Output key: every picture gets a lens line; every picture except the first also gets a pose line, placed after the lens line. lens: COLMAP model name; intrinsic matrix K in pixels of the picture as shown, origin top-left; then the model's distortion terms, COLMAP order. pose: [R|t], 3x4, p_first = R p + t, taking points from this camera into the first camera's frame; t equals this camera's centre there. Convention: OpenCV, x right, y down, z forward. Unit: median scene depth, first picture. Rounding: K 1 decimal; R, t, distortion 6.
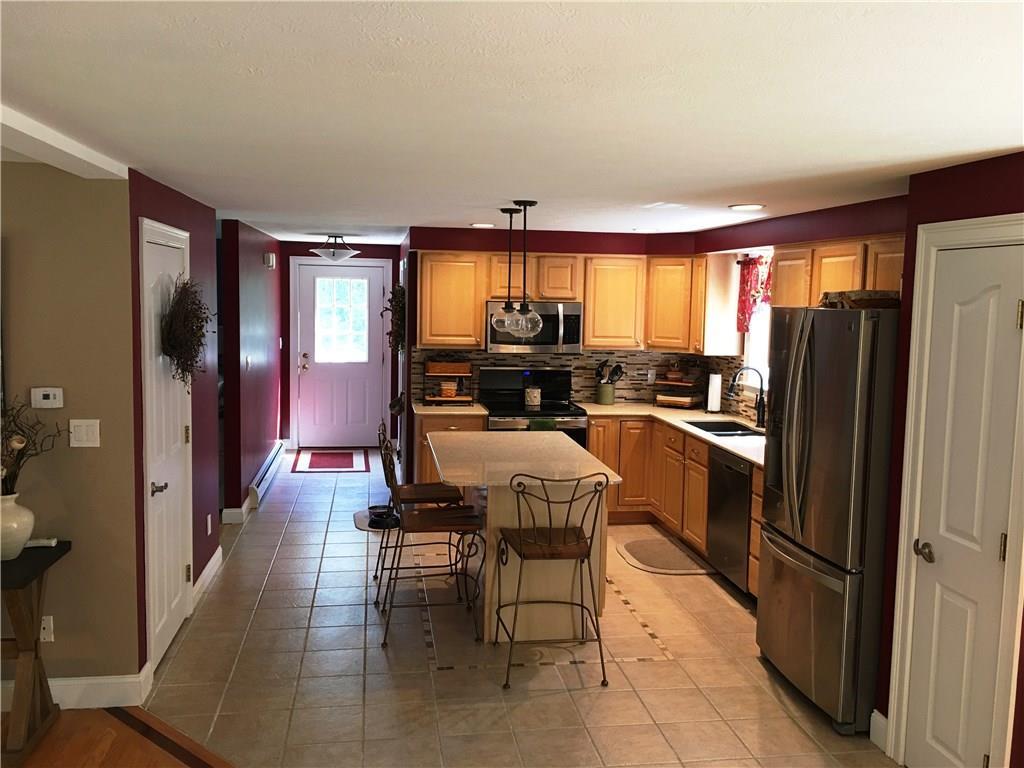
lens RADIAL K [[877.2, 0, 512.0], [0, 877.2, 382.3], [0, 0, 1]] dist [0.034757, -0.018273]
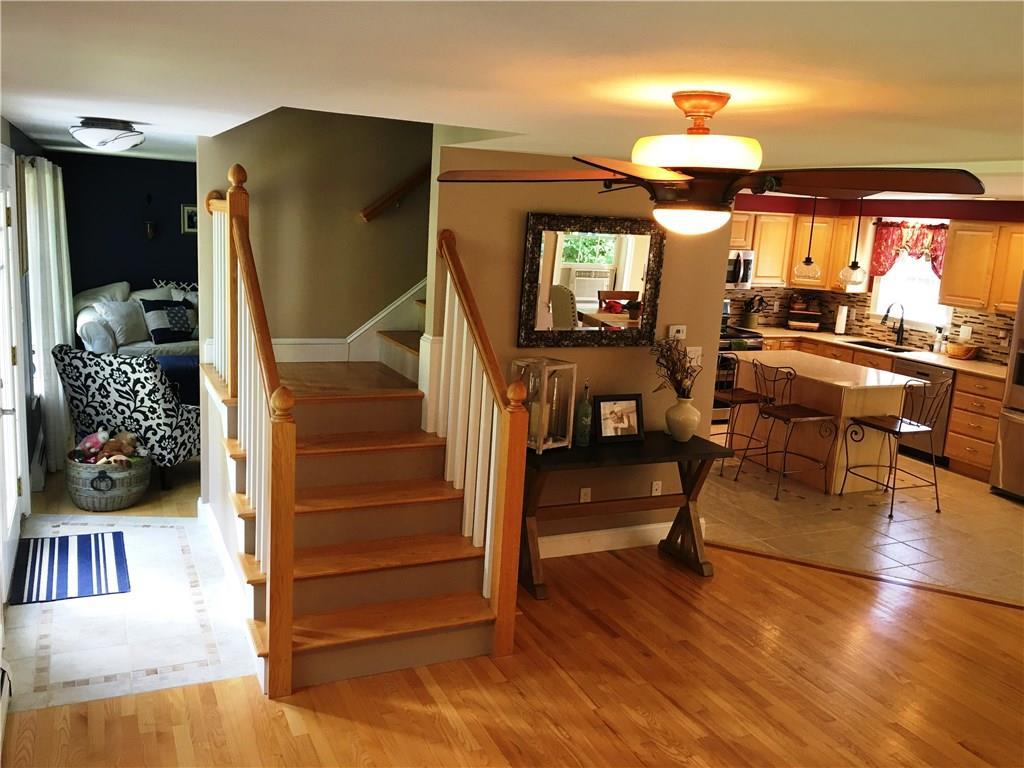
lens RADIAL K [[877.2, 0, 510.9], [0, 877.2, 384.3], [0, 0, 1]] dist [0.034757, -0.018273]
pose [[0.960752, -0.021325, 0.276589, -0.655326], [-0.006324, 0.995098, 0.098690, -0.020762], [-0.277338, -0.096565, 0.955907, -0.168825]]
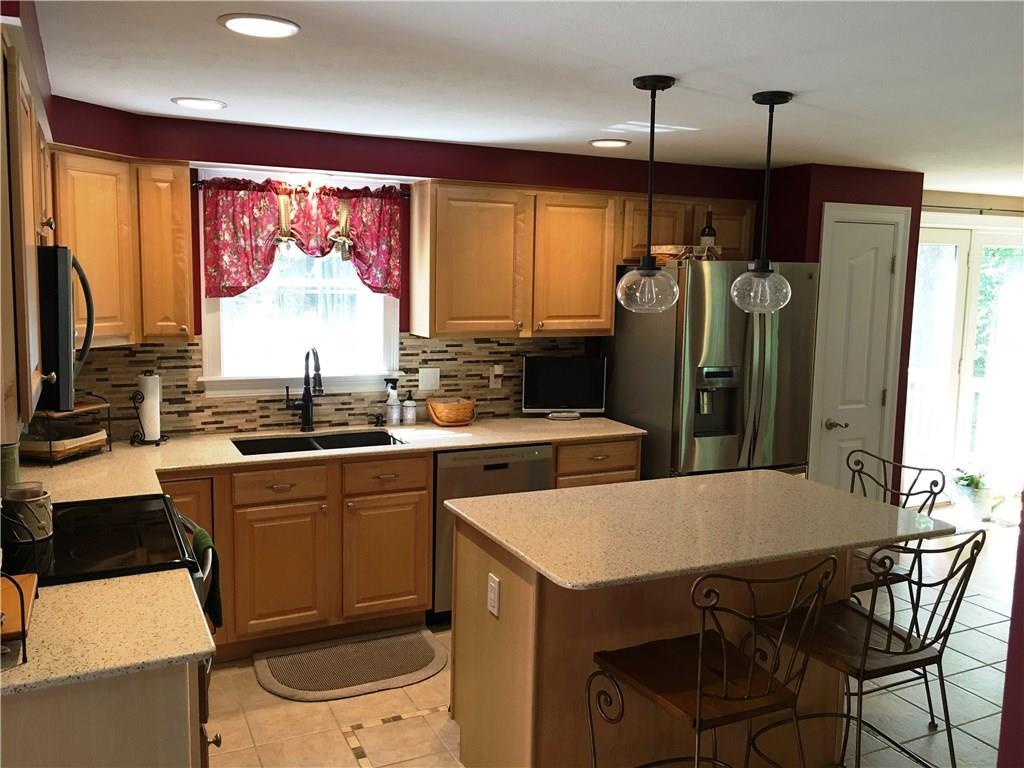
lens RADIAL K [[877.2, 0, 512.0], [0, 877.2, 377.7], [0, 0, 1]] dist [0.034757, -0.018273]
pose [[-0.286986, -0.146209, 0.946711, -0.390940], [0.073880, 0.981962, 0.174049, -0.093137], [-0.955081, 0.119893, -0.271008, 0.958644]]
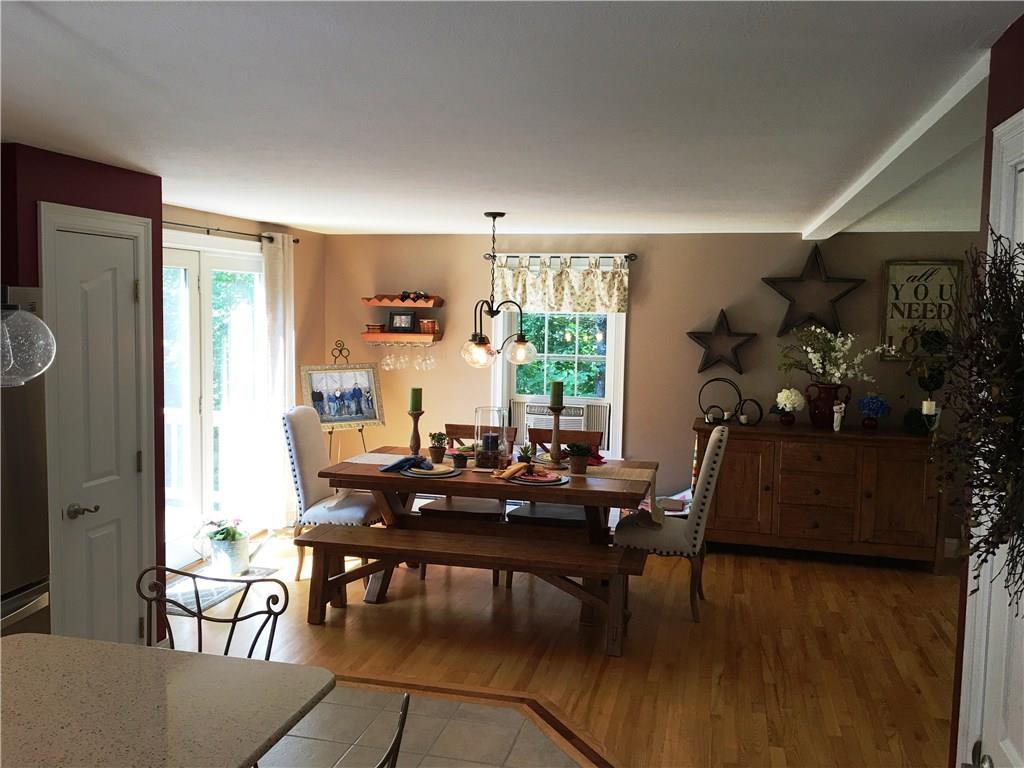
lens RADIAL K [[877.2, 0, 512.1], [0, 877.2, 375.7], [0, 0, 1]] dist [0.034757, -0.018273]
pose [[-0.918608, -0.071716, 0.388608, -0.213705], [0.000542, 0.983165, 0.182720, -0.083799], [-0.395170, 0.168059, -0.903104, 0.869518]]
